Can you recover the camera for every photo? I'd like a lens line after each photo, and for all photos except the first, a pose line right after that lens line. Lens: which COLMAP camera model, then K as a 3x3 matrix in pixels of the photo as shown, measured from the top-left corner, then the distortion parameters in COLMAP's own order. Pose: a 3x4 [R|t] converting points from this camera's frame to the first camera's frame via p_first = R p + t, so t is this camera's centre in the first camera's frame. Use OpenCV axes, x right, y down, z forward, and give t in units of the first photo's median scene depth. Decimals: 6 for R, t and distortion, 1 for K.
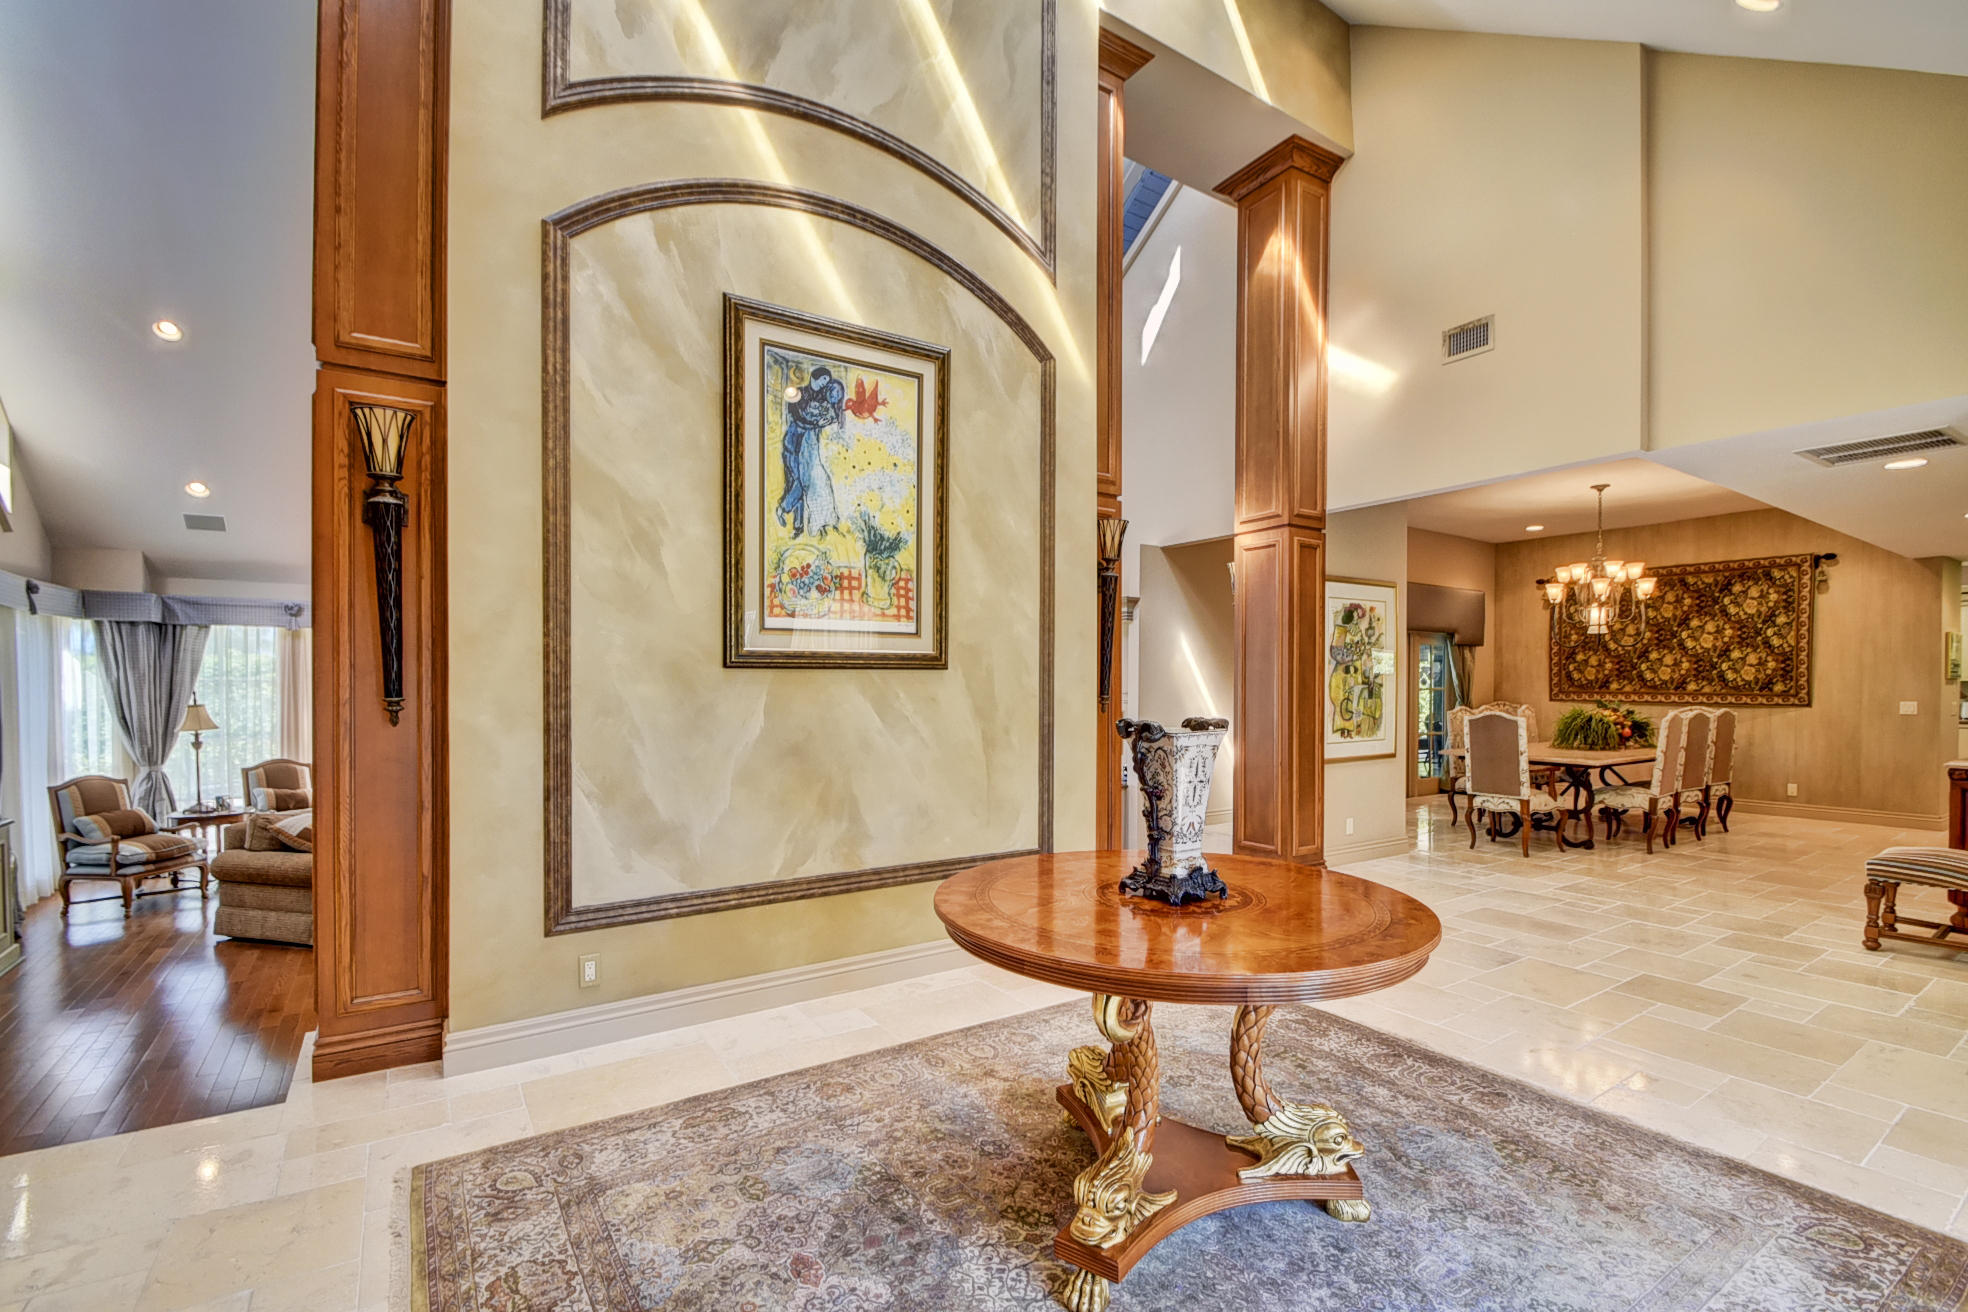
lens RADIAL K [[871.7, 0, 1005.4], [0, 871.7, 694.5], [0, 0, 1]] dist [-0.000920, -0.000066]
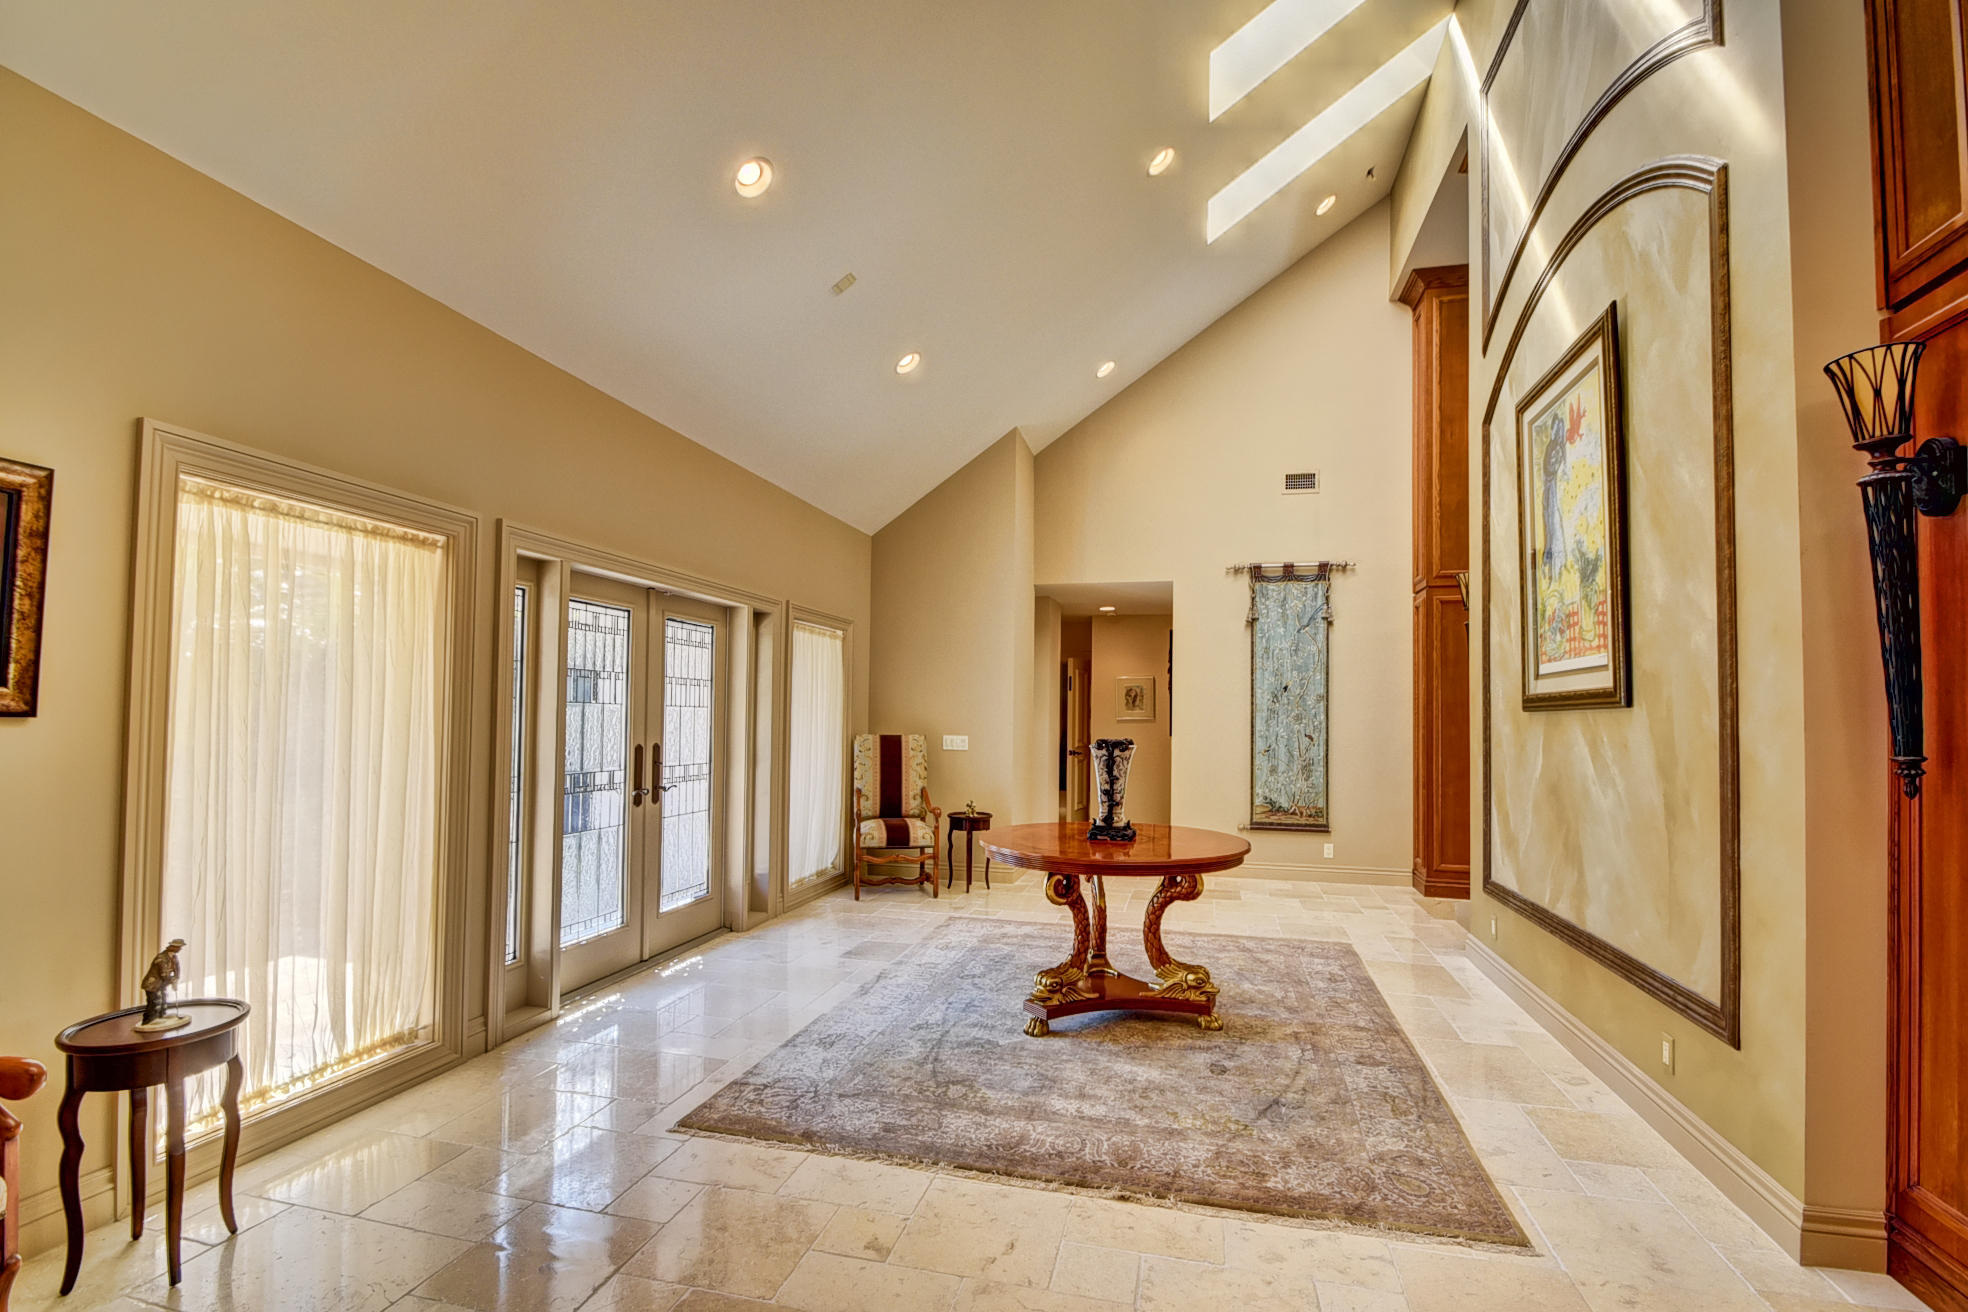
lens RADIAL K [[871.7, 0, 1005.4], [0, 871.7, 694.5], [0, 0, 1]] dist [-0.000920, -0.000066]
pose [[-0.740945, -0.029897, -0.670900, 0.904220], [-0.023378, 0.999551, -0.018724, -0.013226], [0.671159, 0.001811, -0.741311, 1.269486]]
